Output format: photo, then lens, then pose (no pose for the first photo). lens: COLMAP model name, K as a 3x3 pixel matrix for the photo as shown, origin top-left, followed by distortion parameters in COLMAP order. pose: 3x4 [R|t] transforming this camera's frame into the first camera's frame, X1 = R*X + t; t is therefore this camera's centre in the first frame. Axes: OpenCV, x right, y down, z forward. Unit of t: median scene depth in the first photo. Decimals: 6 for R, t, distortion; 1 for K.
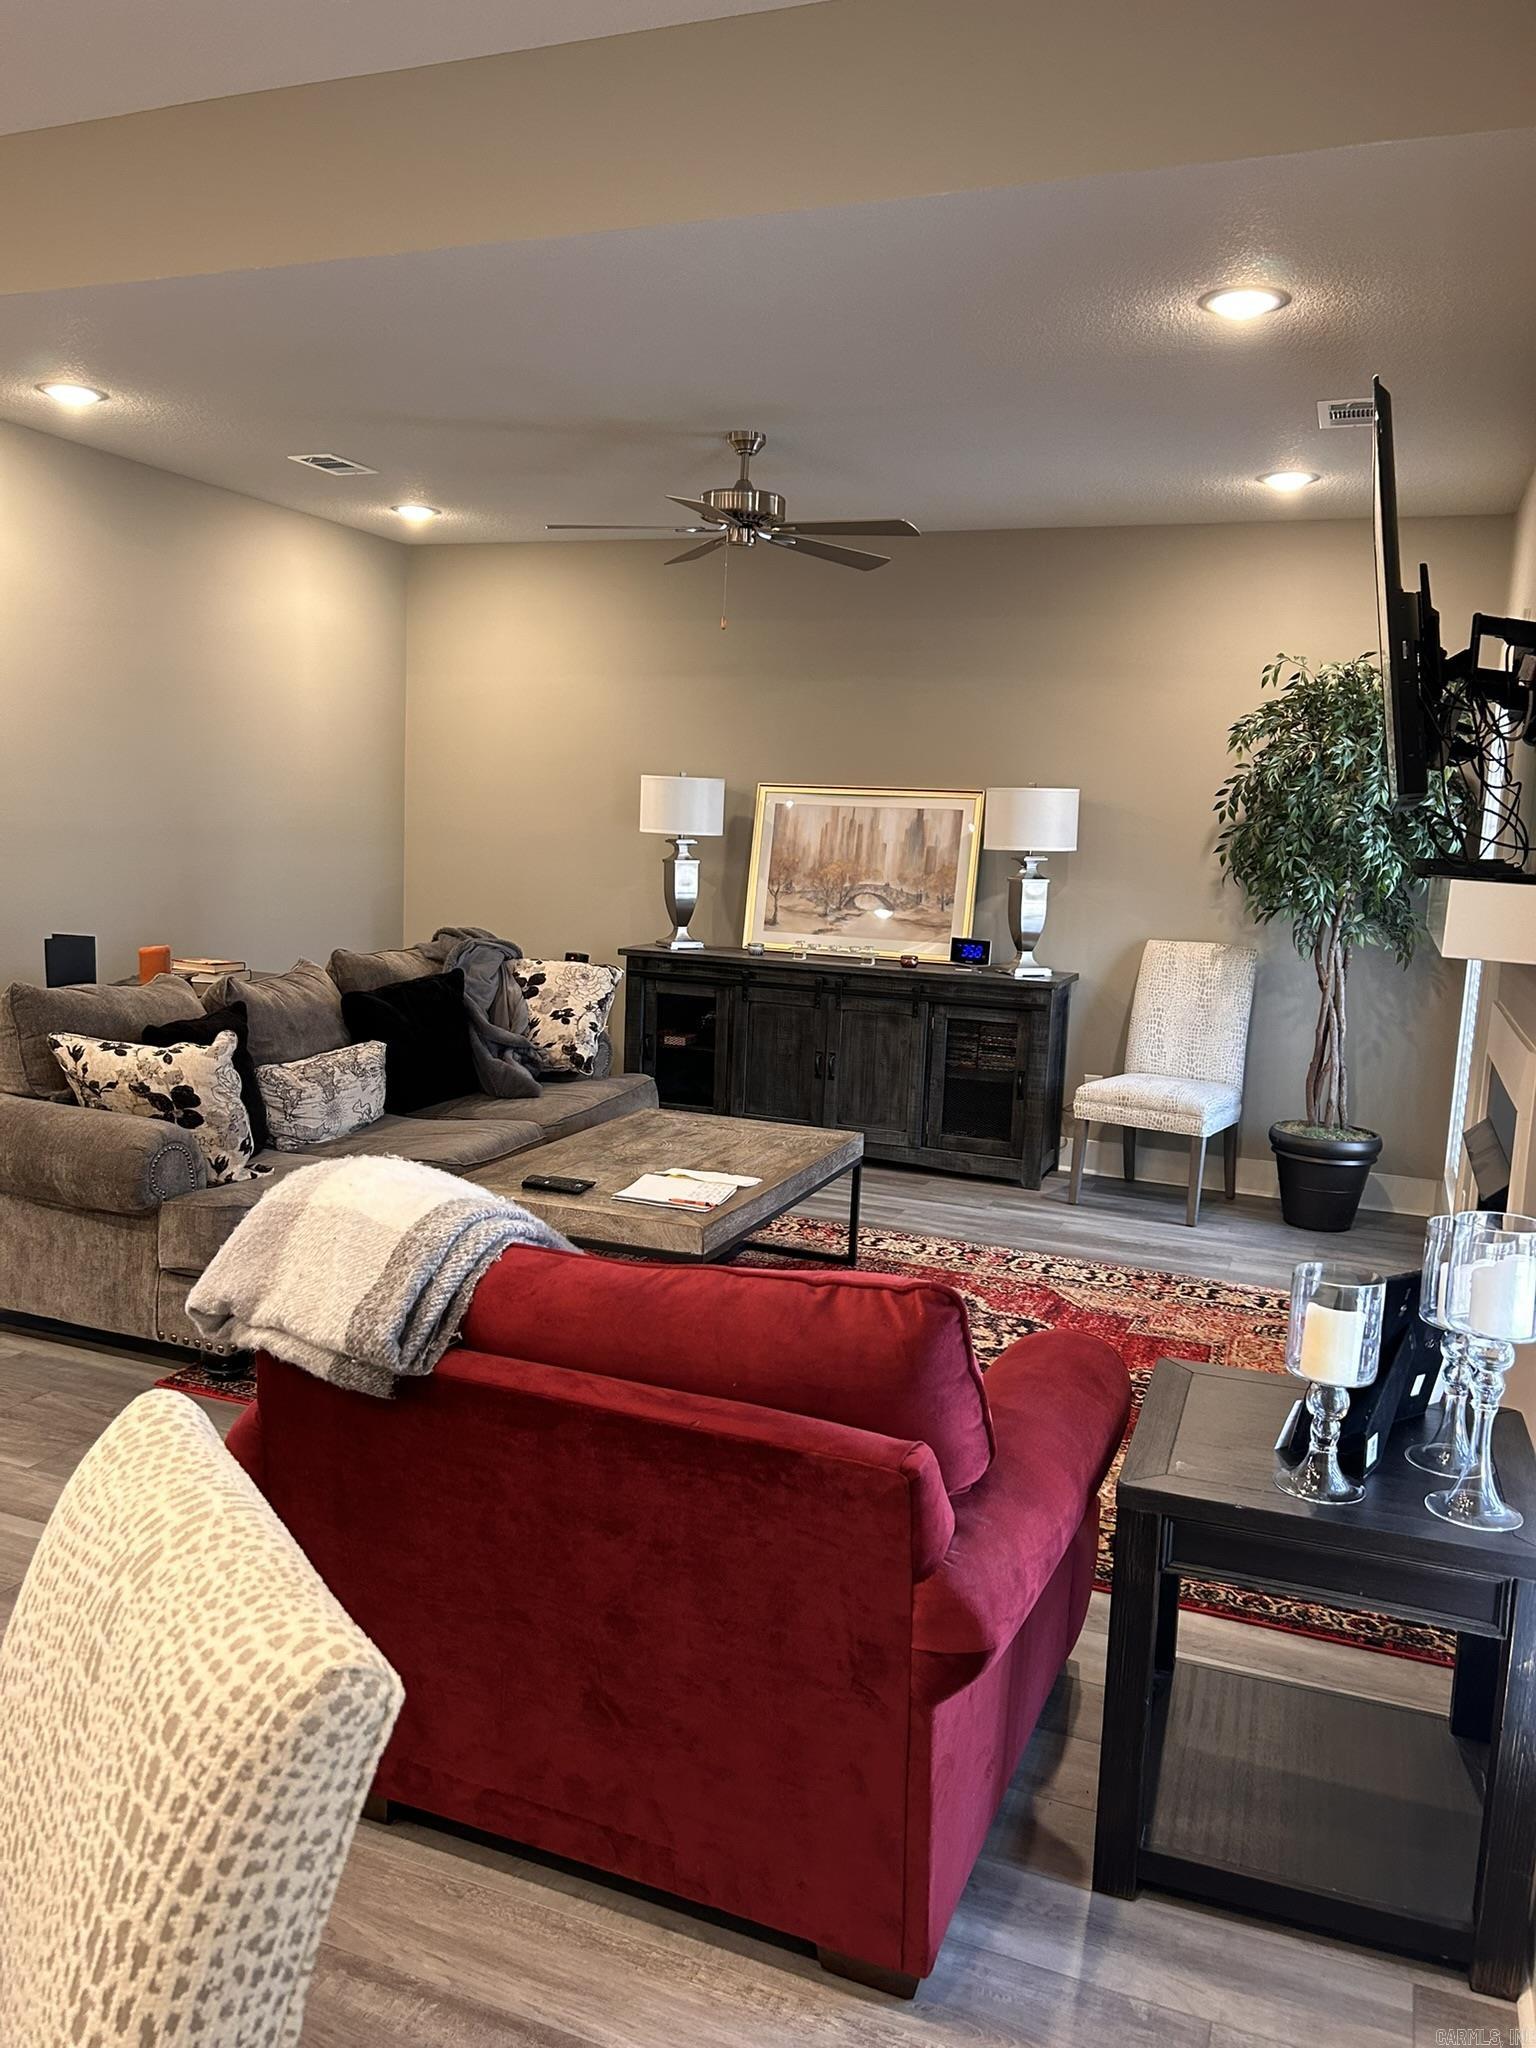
lens RADIAL K [[1541.5, 0, 726.6], [0, 1541.5, 1027.3], [0, 0, 1]] dist [0.042943, -0.050682]
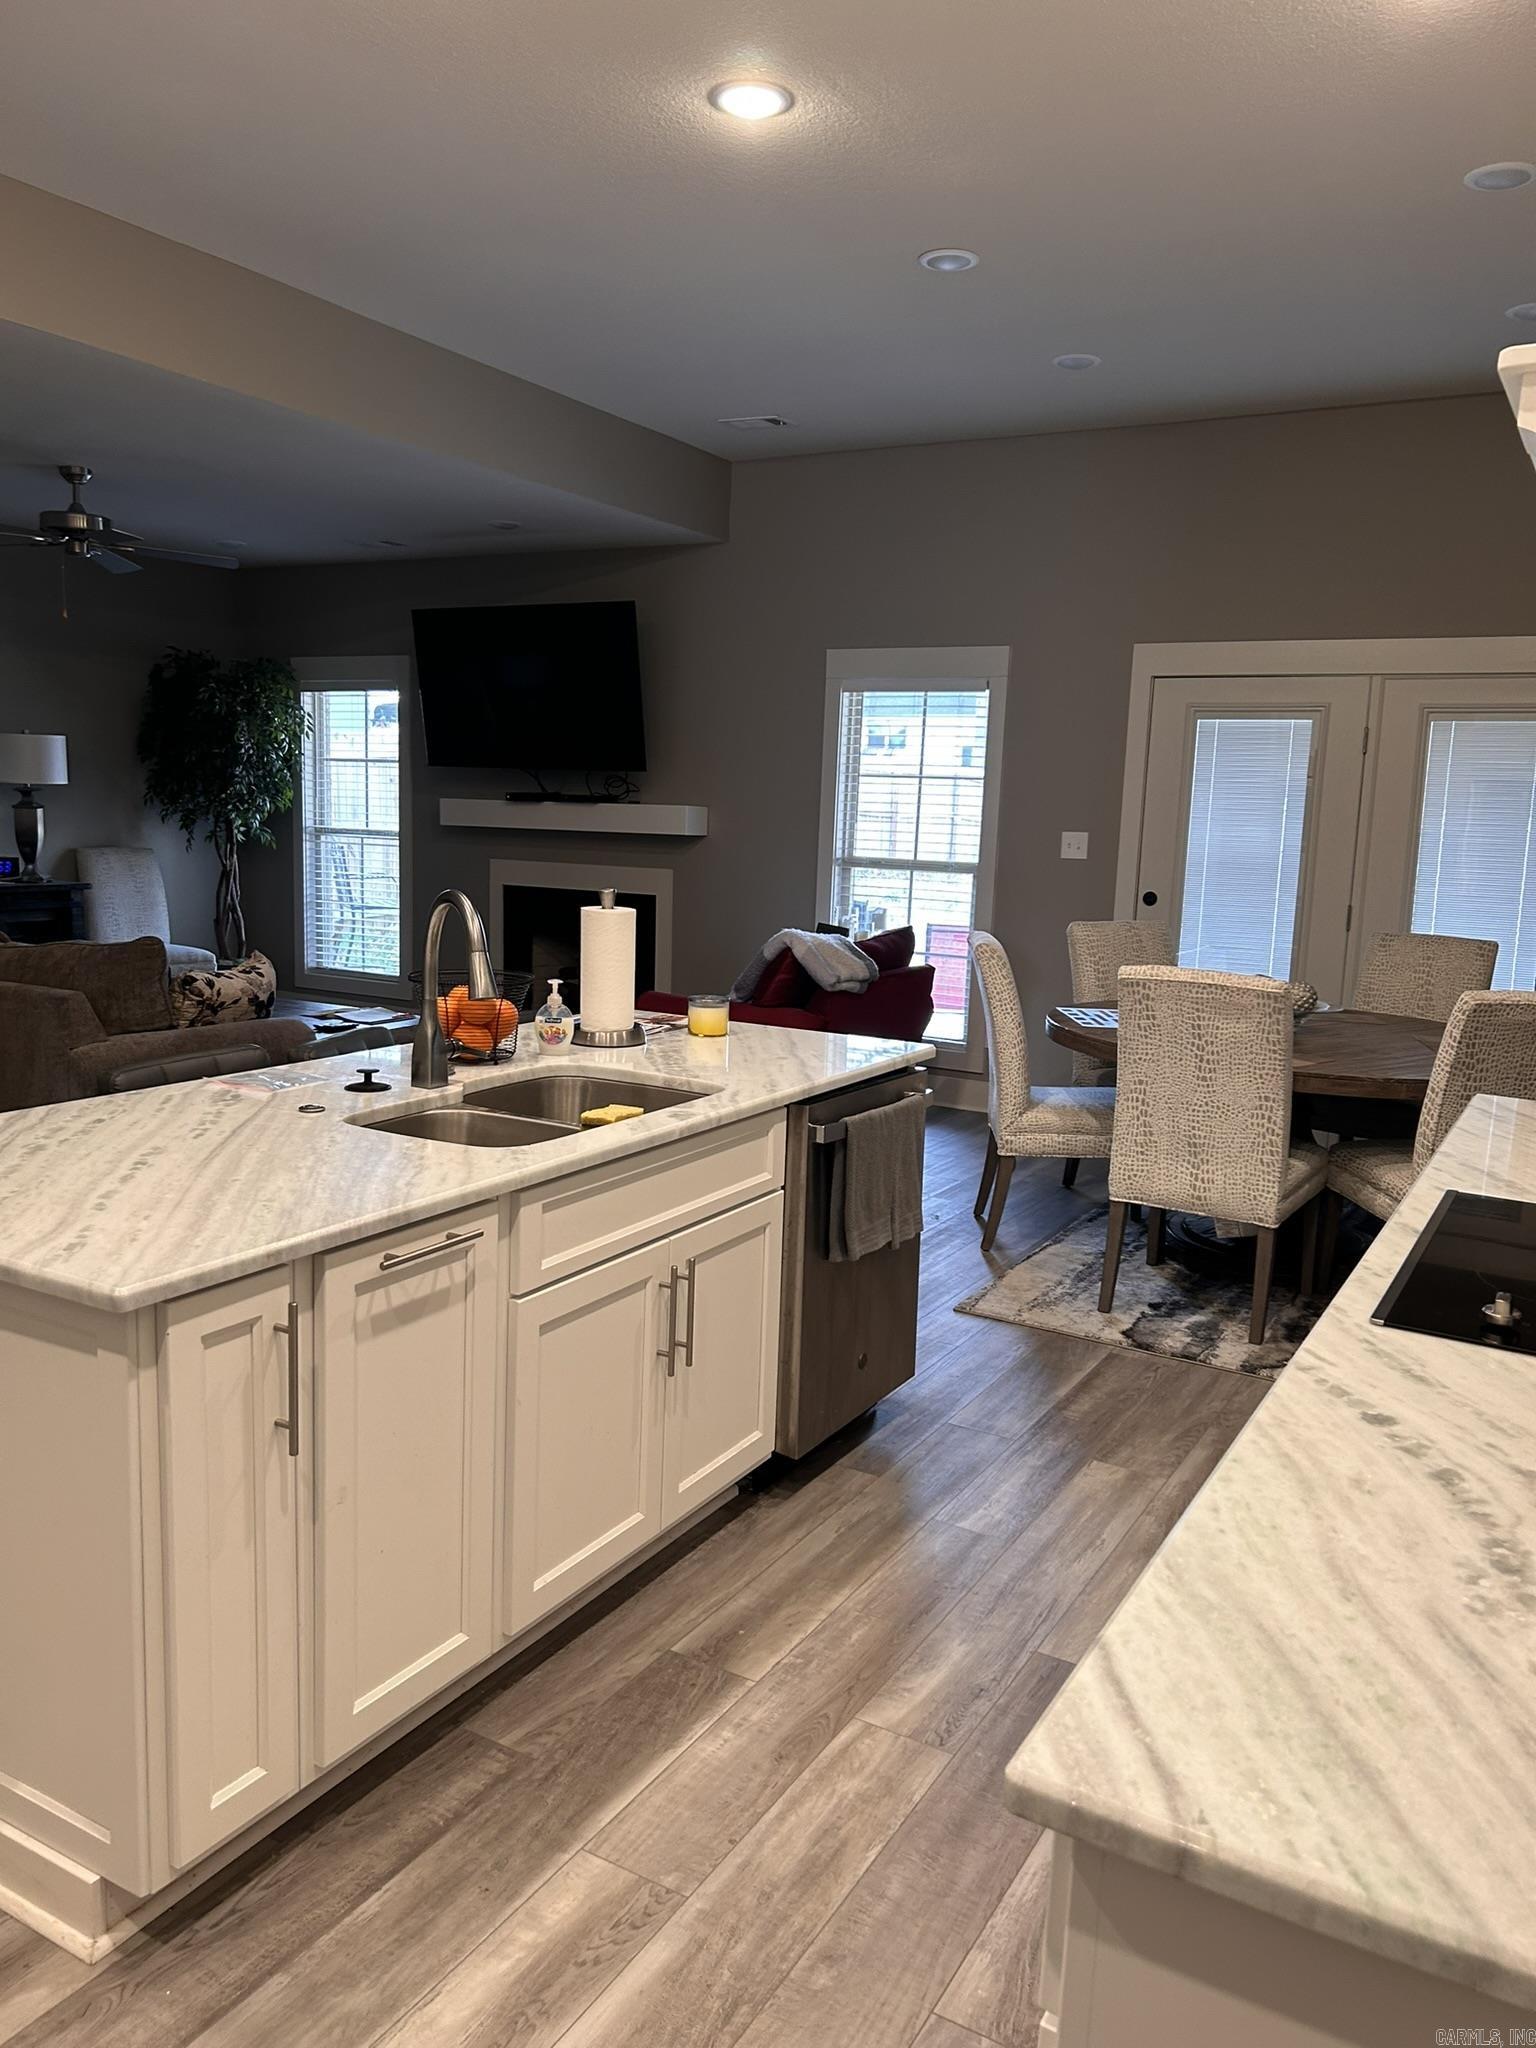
lens RADIAL K [[1541.5, 0, 758.5], [0, 1541.5, 1028.7], [0, 0, 1]] dist [0.042943, -0.050682]
pose [[0.126390, -0.184276, 0.974714, -1.112207], [0.103315, 0.979696, 0.171821, -0.081545], [-0.986586, 0.078986, 0.142862, 0.264761]]
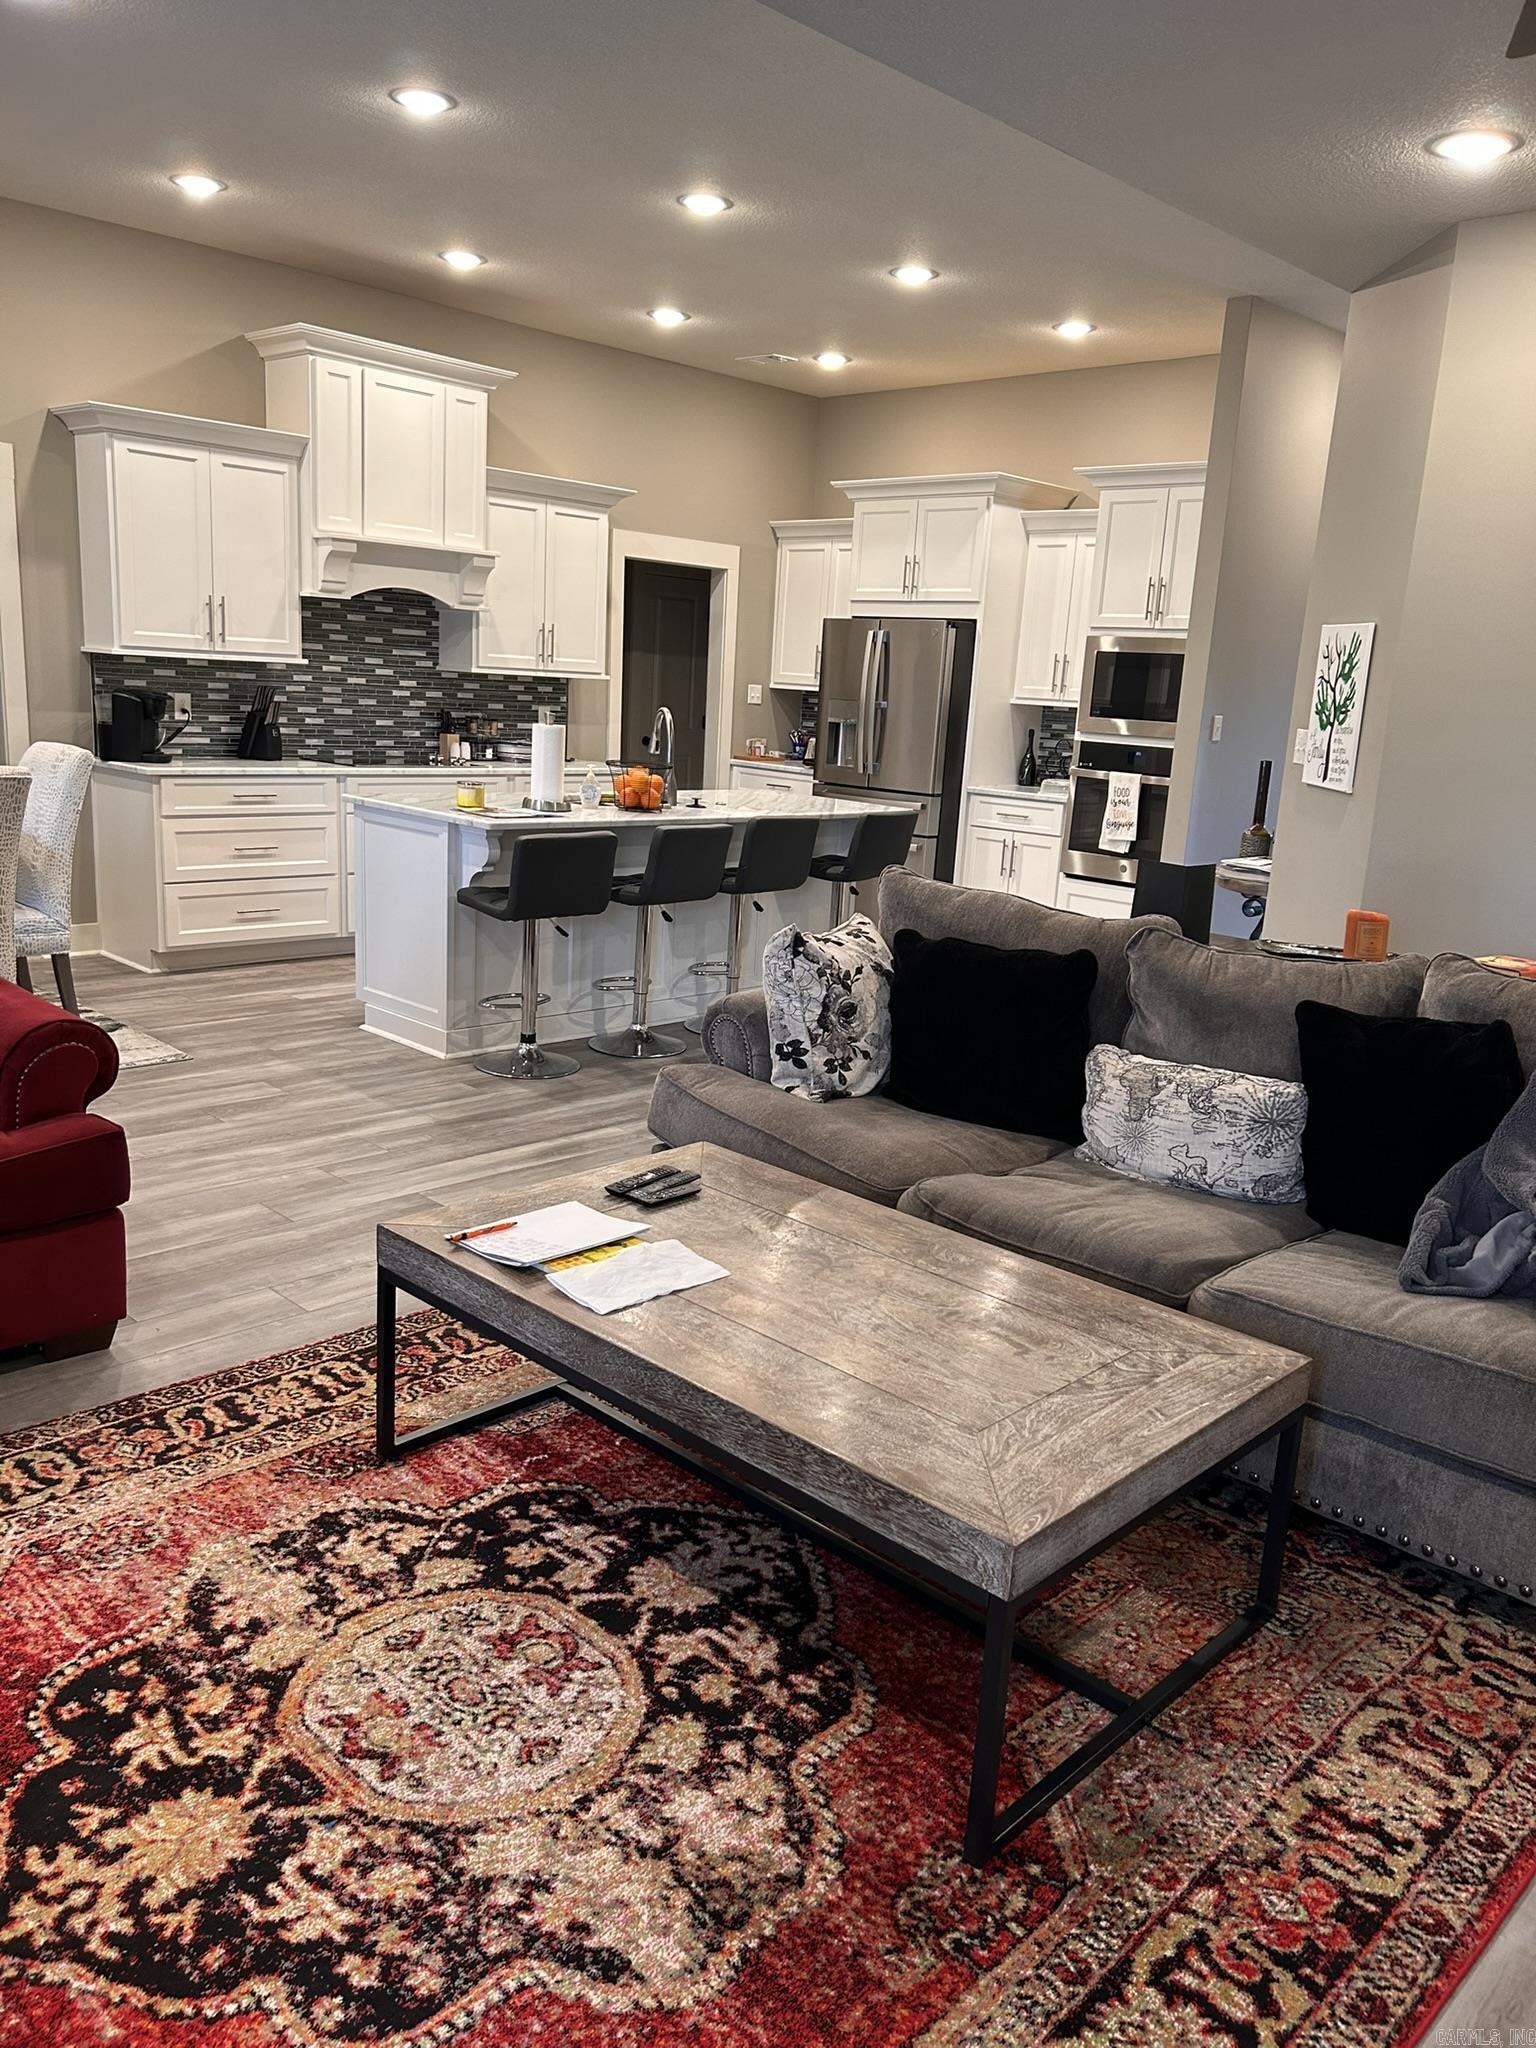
lens RADIAL K [[1541.5, 0, 775.8], [0, 1541.5, 1042.5], [0, 0, 1]] dist [0.042943, -0.050682]
pose [[-0.363076, 0.155111, -0.918758, 0.366901], [-0.197838, 0.950730, 0.238691, -0.101185], [0.910514, 0.268429, -0.314501, 0.905684]]
